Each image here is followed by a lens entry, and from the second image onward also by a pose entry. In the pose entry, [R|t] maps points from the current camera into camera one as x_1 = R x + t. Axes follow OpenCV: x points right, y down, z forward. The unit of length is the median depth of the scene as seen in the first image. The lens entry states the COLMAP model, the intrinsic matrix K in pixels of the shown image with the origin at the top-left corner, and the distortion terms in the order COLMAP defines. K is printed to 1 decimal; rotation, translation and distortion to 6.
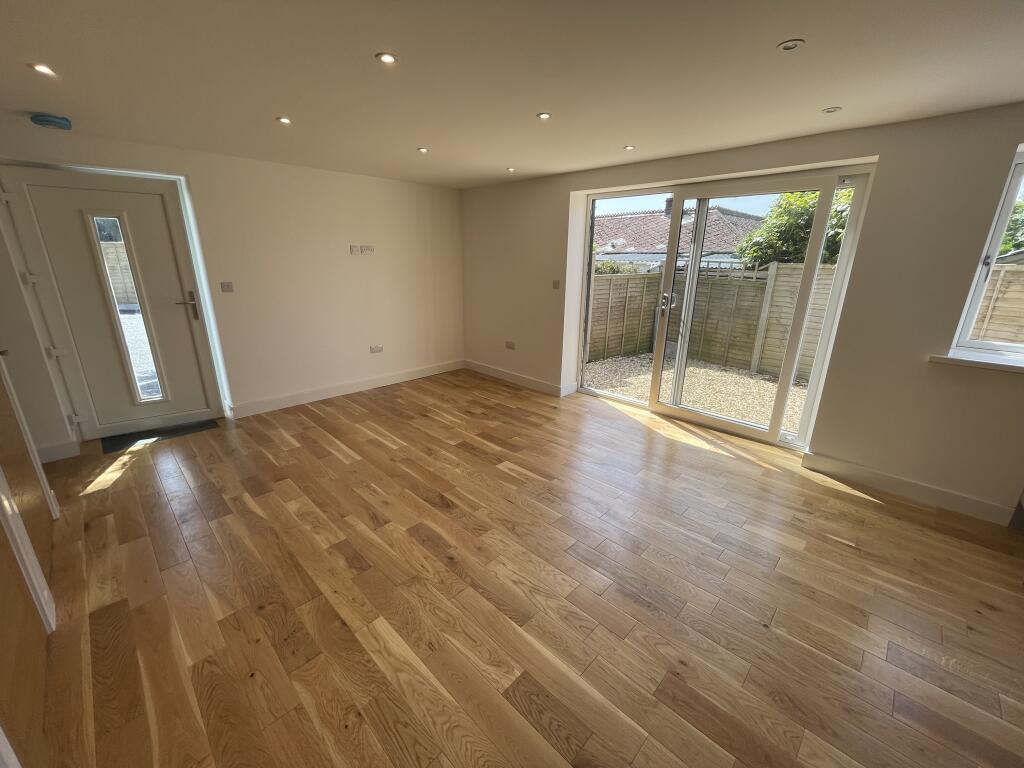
lens RADIAL K [[413.2, 0, 512.2], [0, 413.2, 381.1], [0, 0, 1]] dist [-0.002094, 0.000369]
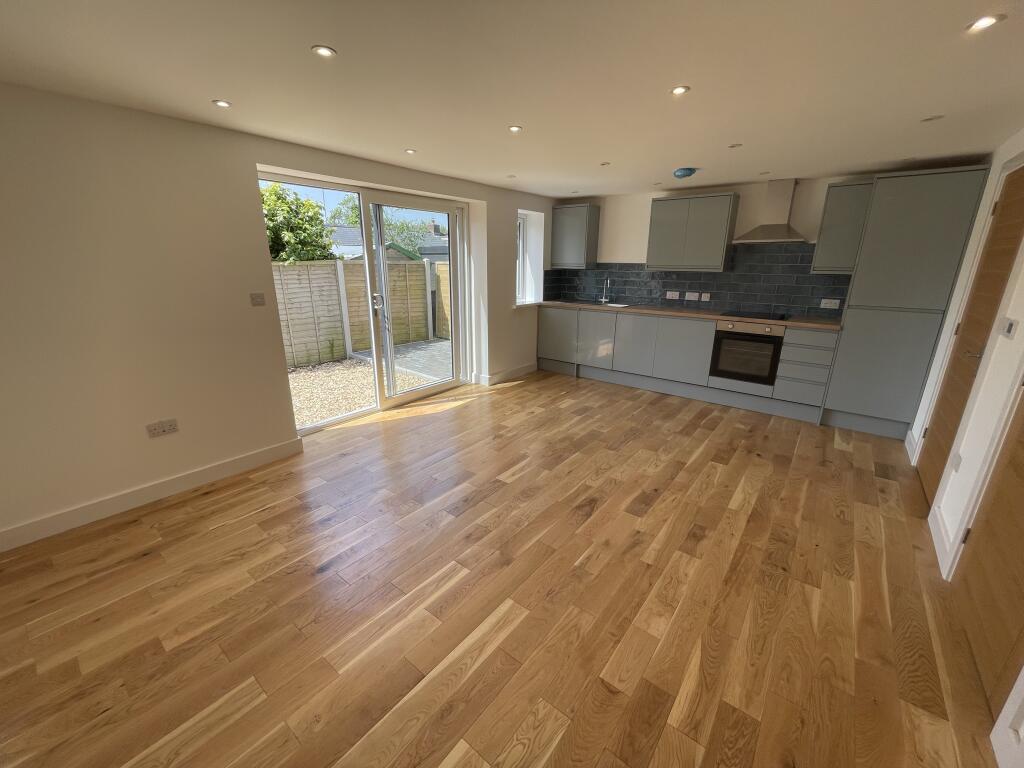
lens RADIAL K [[413.2, 0, 511.0], [0, 413.2, 383.0], [0, 0, 1]] dist [-0.002094, 0.000369]
pose [[-0.104102, -0.294981, 0.949815, -1.002408], [0.278595, 0.908123, 0.312567, -0.340067], [-0.954750, 0.297152, -0.012357, 1.082901]]
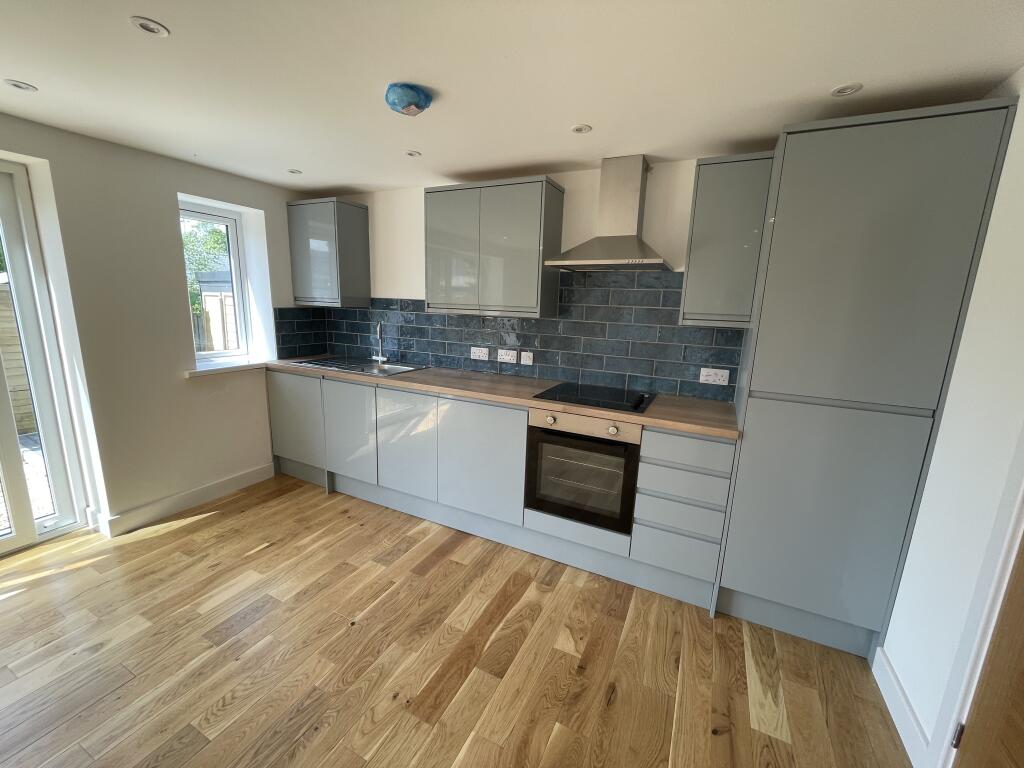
lens RADIAL K [[413.2, 0, 512.4], [0, 413.2, 383.7], [0, 0, 1]] dist [-0.002094, 0.000369]
pose [[-0.309192, -0.209504, 0.927636, -0.256194], [0.238744, 0.927095, 0.288958, -0.135234], [-0.920544, 0.310811, -0.236632, 0.442359]]
